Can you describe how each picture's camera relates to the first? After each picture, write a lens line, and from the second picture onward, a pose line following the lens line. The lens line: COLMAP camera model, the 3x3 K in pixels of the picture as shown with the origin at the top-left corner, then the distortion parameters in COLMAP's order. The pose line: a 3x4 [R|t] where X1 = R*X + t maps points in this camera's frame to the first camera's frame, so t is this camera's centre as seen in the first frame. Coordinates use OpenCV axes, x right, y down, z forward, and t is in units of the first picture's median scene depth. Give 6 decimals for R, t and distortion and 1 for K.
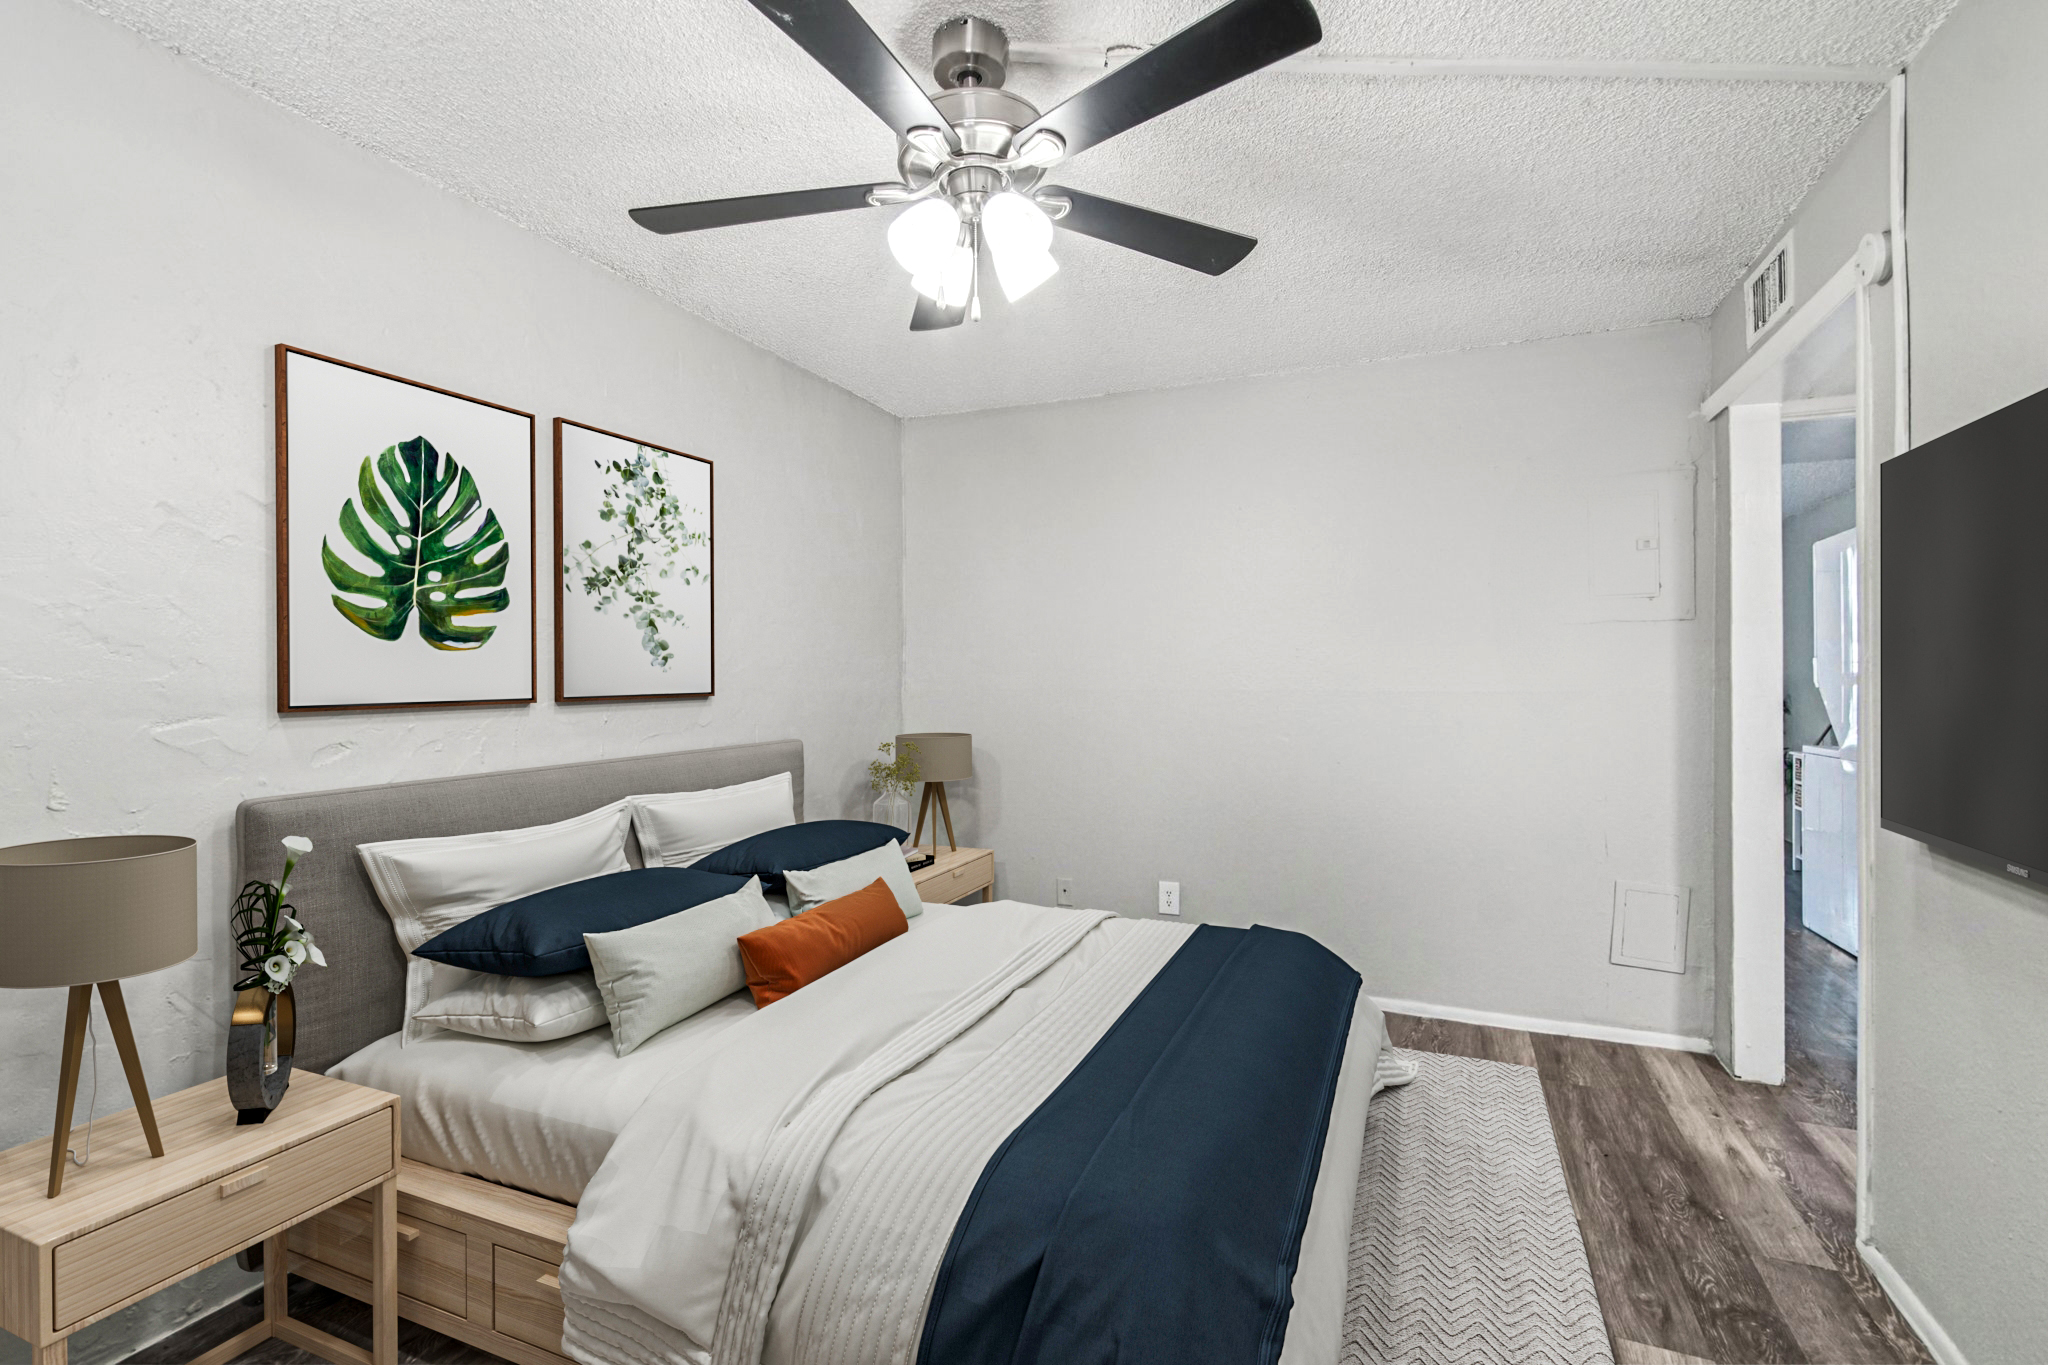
lens RADIAL K [[941.0, 0, 1027.6], [0, 941.0, 688.8], [0, 0, 1]] dist [-0.004438, -0.000945]
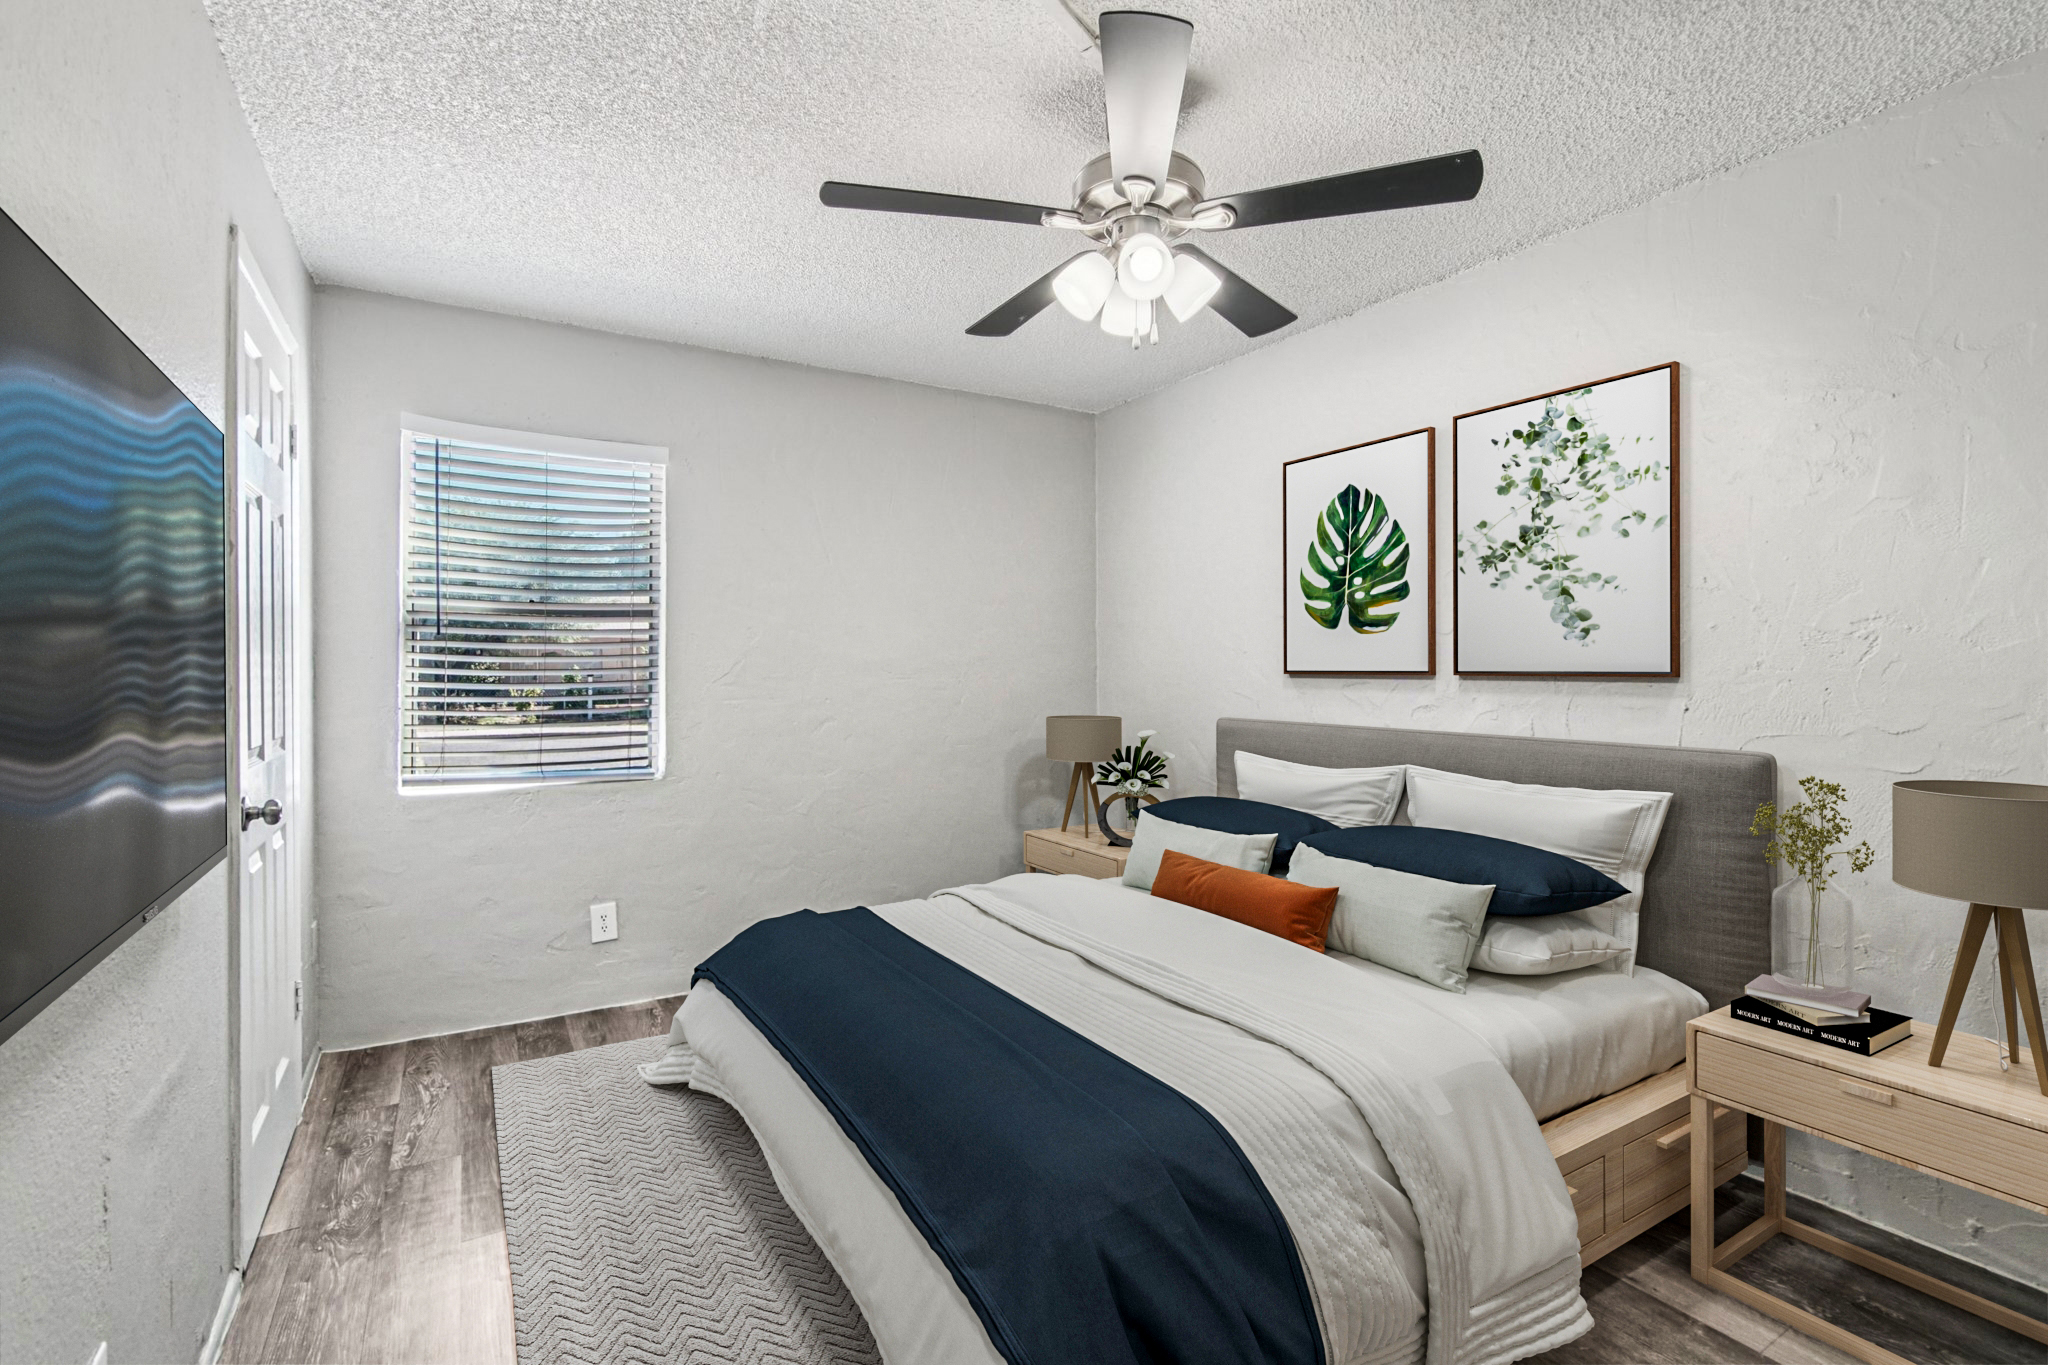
lens RADIAL K [[941.0, 0, 1041.4], [0, 941.0, 666.7], [0, 0, 1]] dist [-0.004438, -0.000945]
pose [[-0.570649, 0.014043, -0.821074, 0.681190], [-0.004235, 0.999790, 0.020042, -0.016387], [0.821183, 0.014915, -0.570470, 1.229788]]
